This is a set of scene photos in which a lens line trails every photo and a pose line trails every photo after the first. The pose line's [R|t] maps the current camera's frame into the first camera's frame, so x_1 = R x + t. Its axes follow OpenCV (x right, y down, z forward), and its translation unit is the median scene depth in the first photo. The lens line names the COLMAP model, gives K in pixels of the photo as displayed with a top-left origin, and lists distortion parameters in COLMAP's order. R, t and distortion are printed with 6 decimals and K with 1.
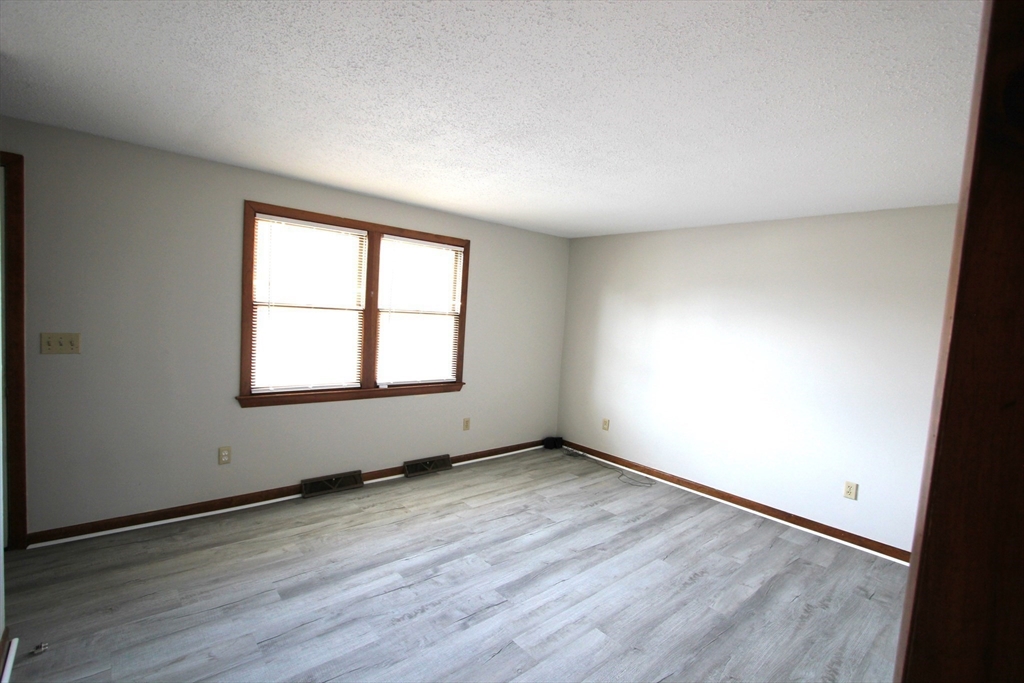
lens RADIAL K [[470.6, 0, 514.5], [0, 470.6, 346.6], [0, 0, 1]] dist [-0.017208, 0.001759]
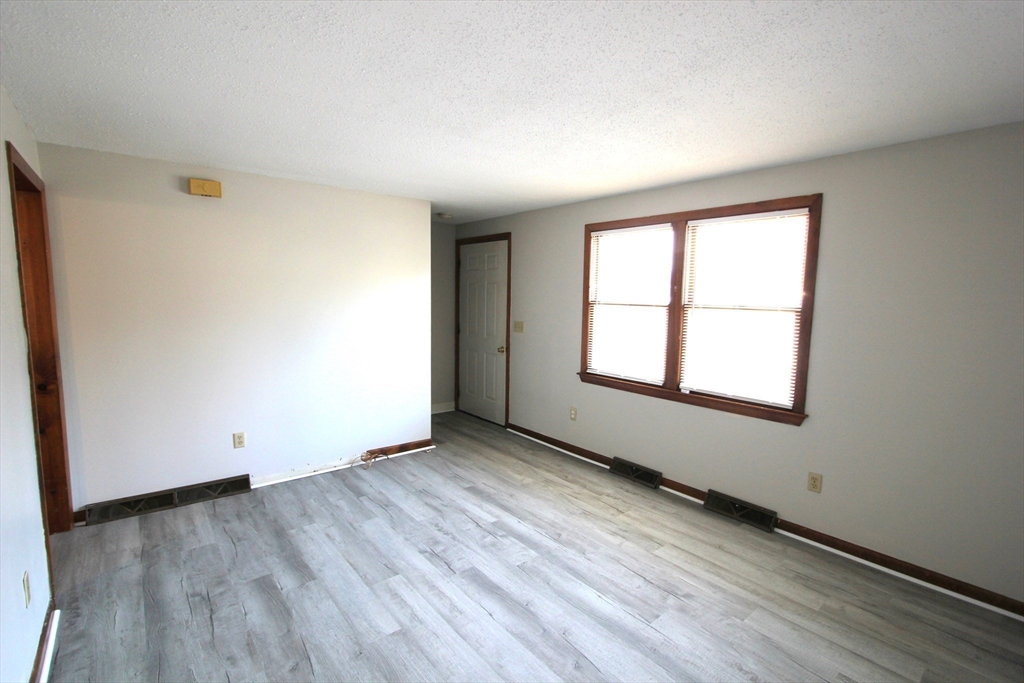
lens RADIAL K [[470.6, 0, 514.4], [0, 470.6, 346.3], [0, 0, 1]] dist [-0.017208, 0.001759]
pose [[-0.033028, 0.046991, -0.998349, 0.766681], [-0.093450, 0.994373, 0.049896, -0.017452], [0.995076, 0.094943, -0.028451, 0.857972]]
